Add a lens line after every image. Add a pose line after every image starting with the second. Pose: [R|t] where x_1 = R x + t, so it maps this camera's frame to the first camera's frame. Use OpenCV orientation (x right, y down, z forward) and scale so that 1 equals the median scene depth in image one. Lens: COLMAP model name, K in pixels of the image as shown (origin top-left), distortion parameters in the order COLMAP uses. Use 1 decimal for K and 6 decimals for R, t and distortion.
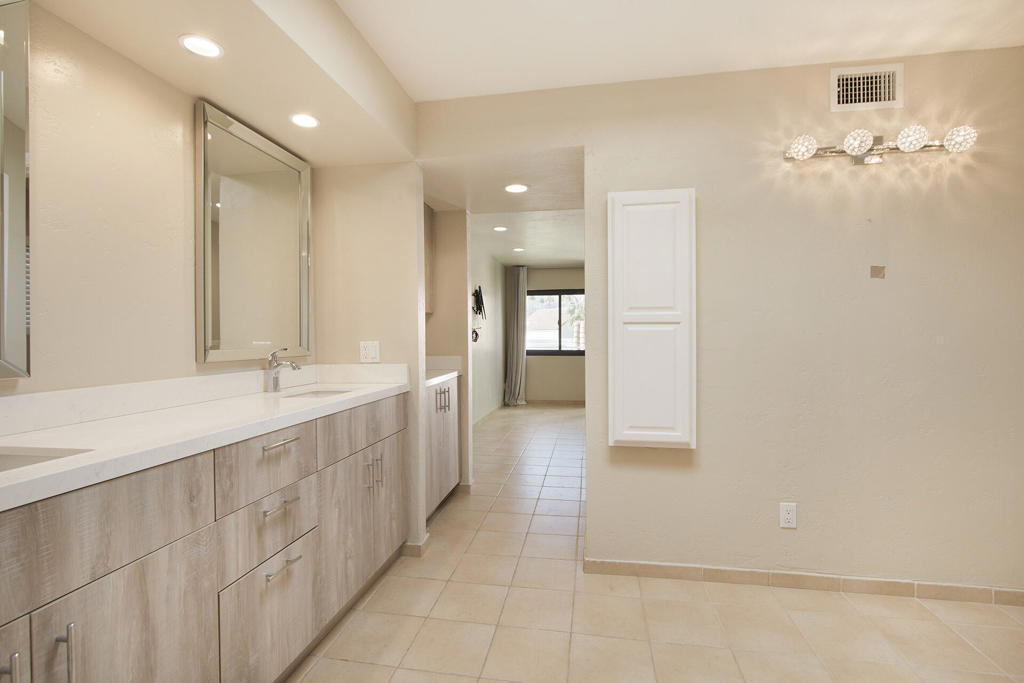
lens RADIAL K [[473.1, 0, 512.0], [0, 473.1, 341.5], [0, 0, 1]] dist [-0.009565, 0.000922]
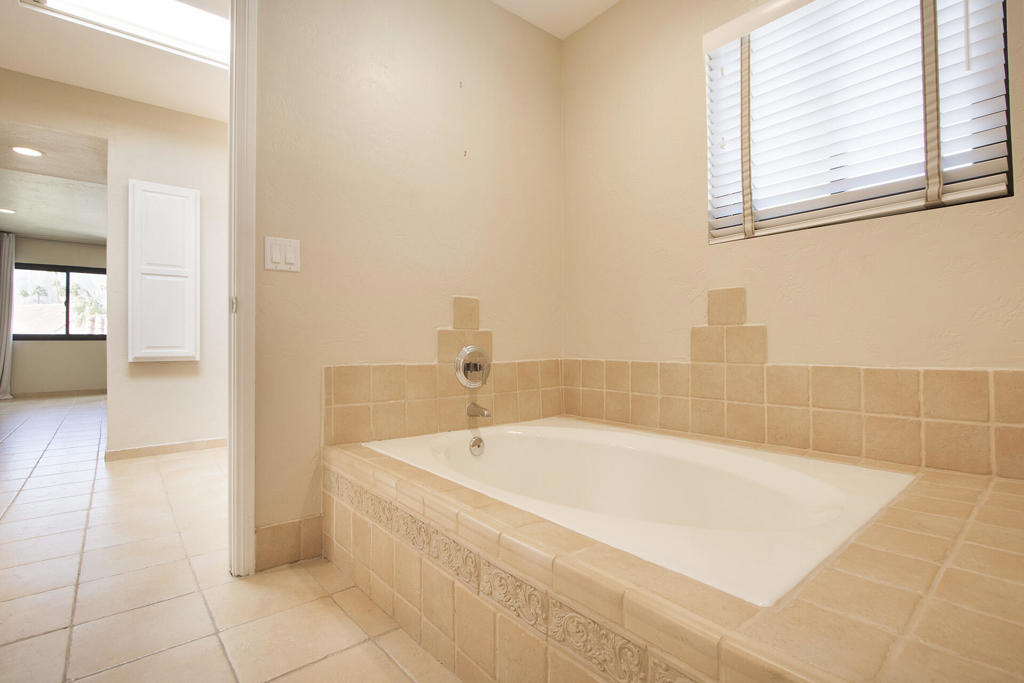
lens RADIAL K [[473.1, 0, 512.0], [0, 473.1, 341.5], [0, 0, 1]] dist [-0.009565, 0.000922]
pose [[0.644882, 0.007586, 0.764244, -0.128843], [0.008054, 0.999828, -0.016721, 0.203369], [-0.764240, 0.016938, 0.644710, -0.777888]]
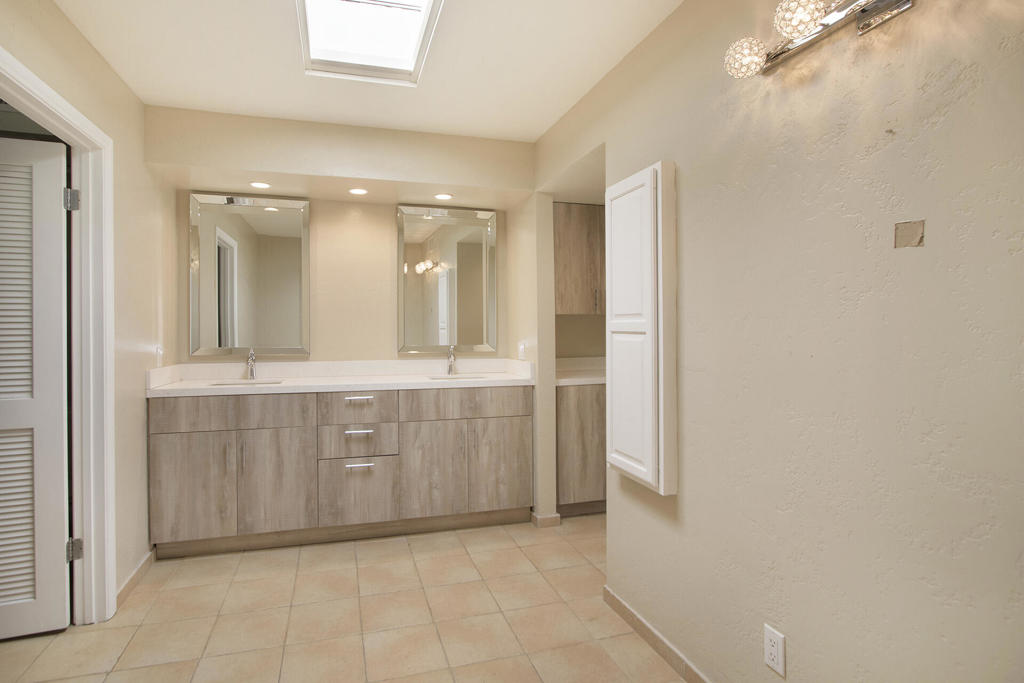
lens RADIAL K [[509.1, 0, 483.0], [0, 509.1, 331.3], [0, 0, 1]] dist [0.001268, 0.001608]
pose [[0.439157, 0.010790, -0.898346, 1.022027], [-0.014001, 0.999889, 0.005165, -0.043385], [0.898301, 0.010309, 0.439259, 0.368720]]
